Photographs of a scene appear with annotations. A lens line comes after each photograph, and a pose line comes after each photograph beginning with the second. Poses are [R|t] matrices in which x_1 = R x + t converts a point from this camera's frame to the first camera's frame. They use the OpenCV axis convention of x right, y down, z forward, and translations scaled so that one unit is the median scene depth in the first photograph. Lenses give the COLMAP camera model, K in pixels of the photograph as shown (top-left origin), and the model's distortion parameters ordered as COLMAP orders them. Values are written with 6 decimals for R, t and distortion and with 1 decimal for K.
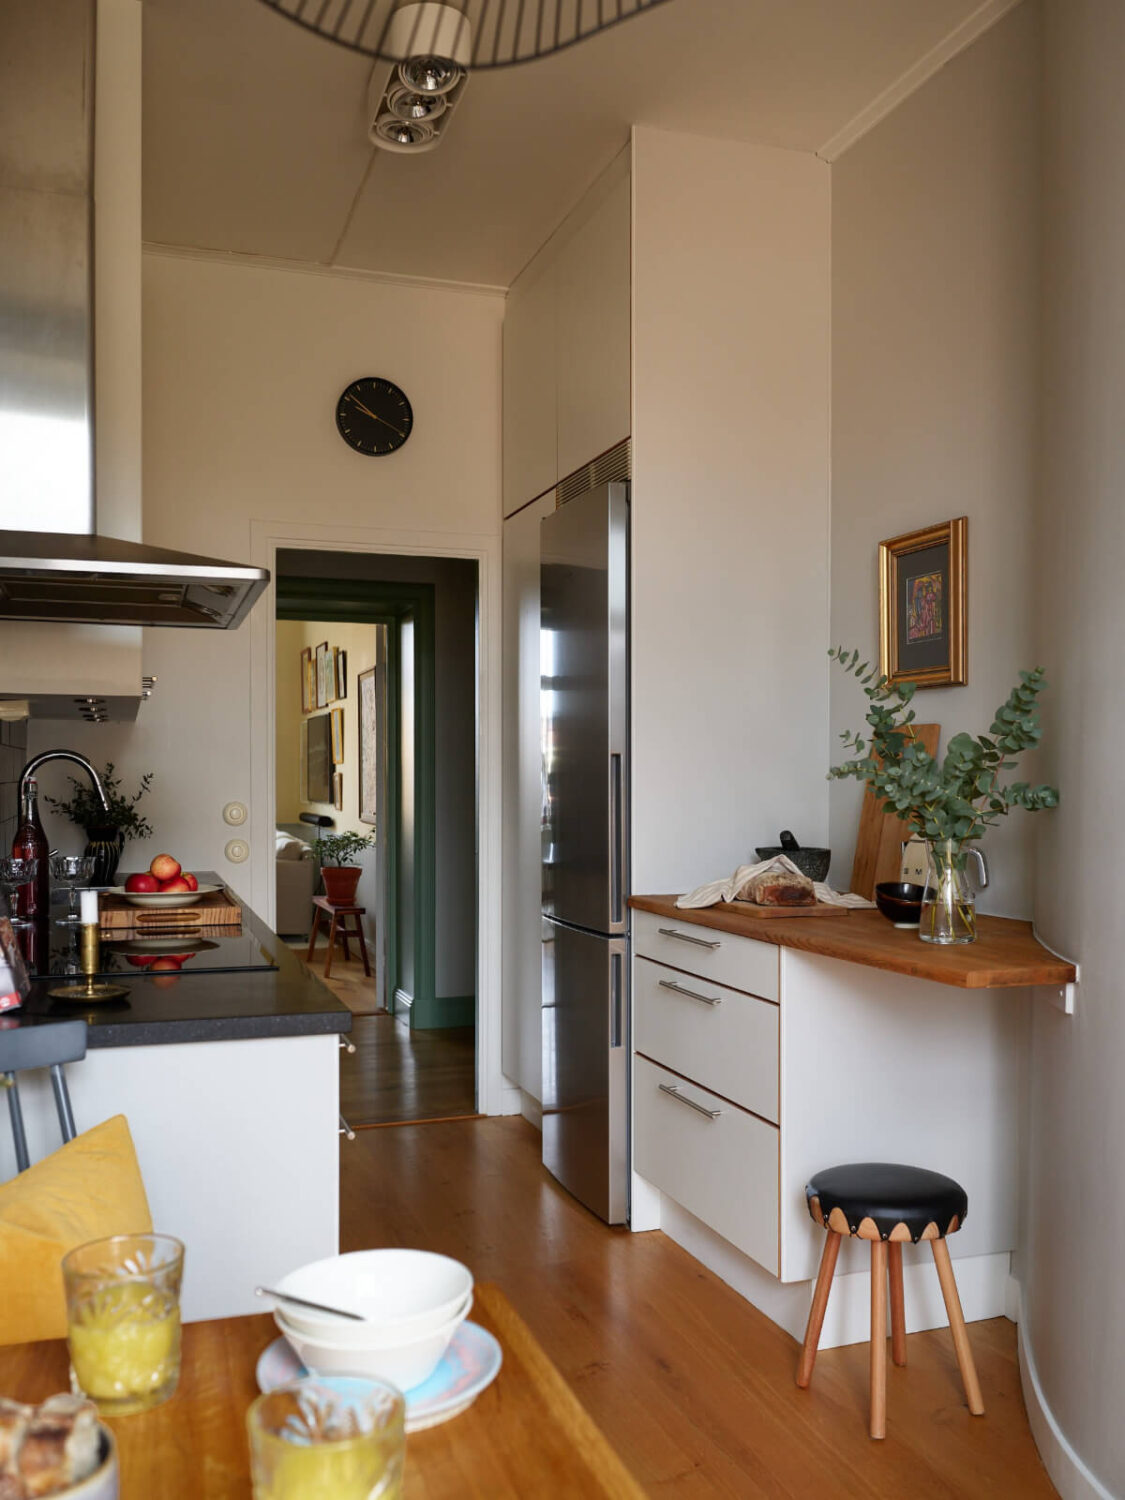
lens RADIAL K [[1300.4, 0, 560.5], [0, 1300.4, 757.4], [0, 0, 1]] dist [-0.029444, 0.001618]
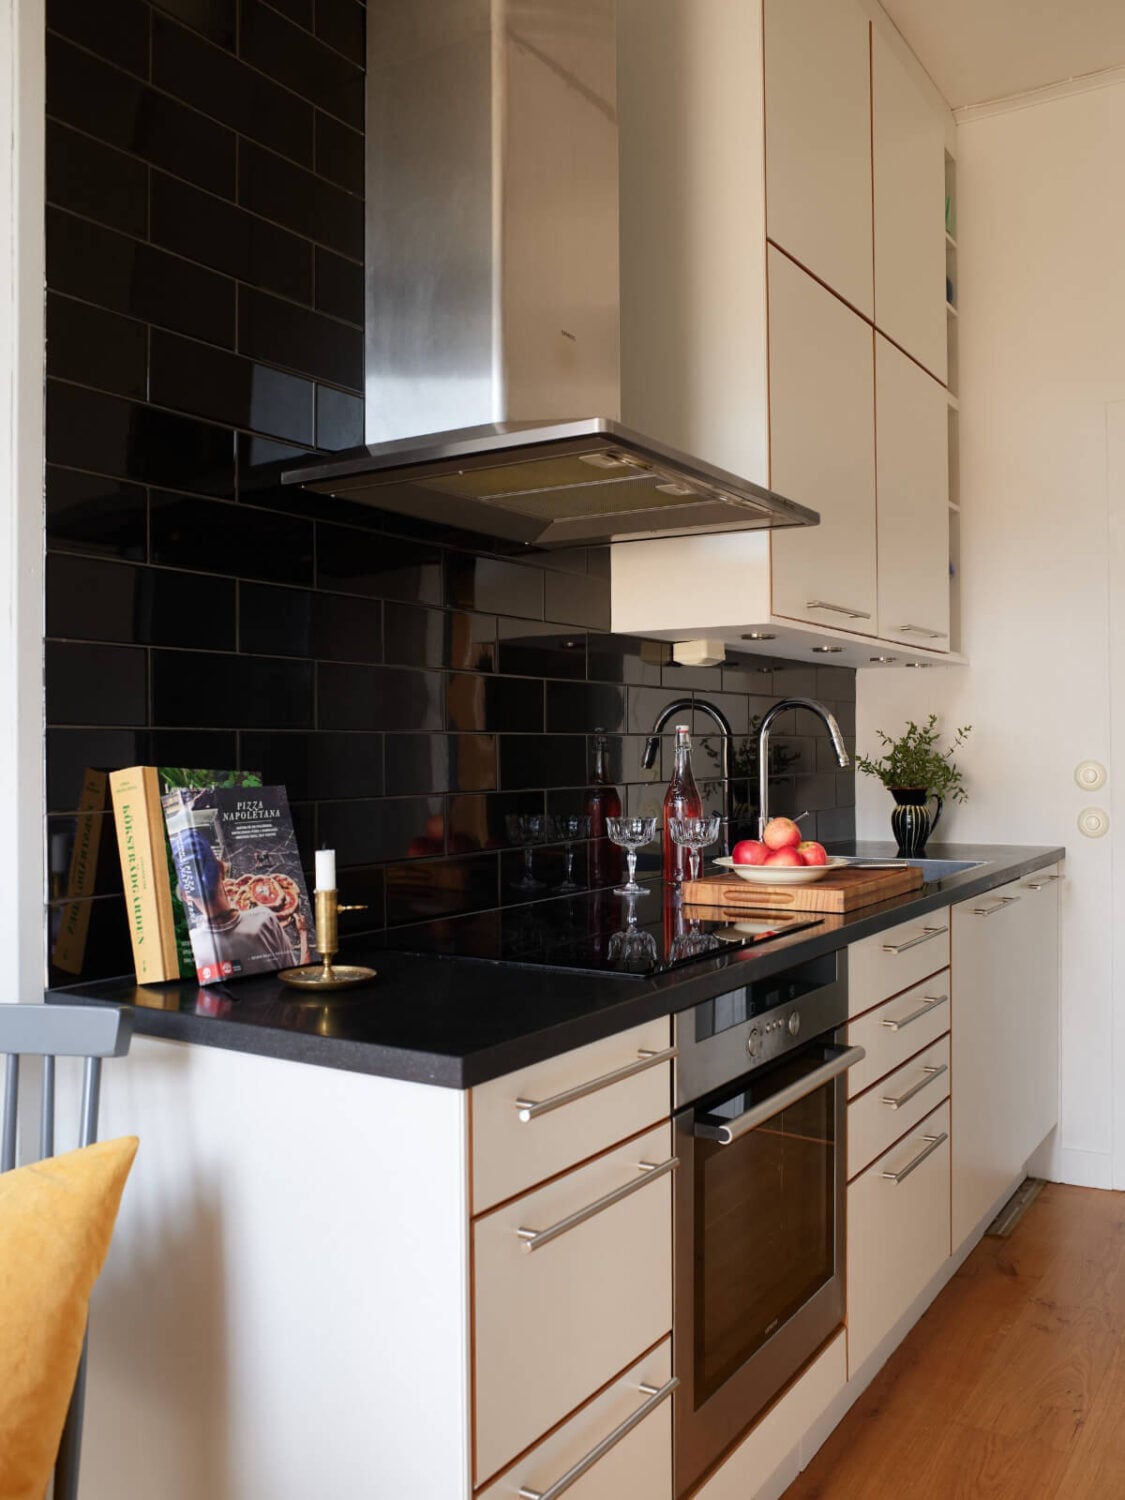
lens RADIAL K [[1300.4, 0, 562.1], [0, 1300.4, 749.6], [0, 0, 1]] dist [-0.029444, 0.001618]
pose [[0.635495, 0.002701, -0.772100, 0.246989], [0.013132, 0.999811, 0.014306, 0.018229], [0.771993, -0.019230, 0.635340, 0.392862]]
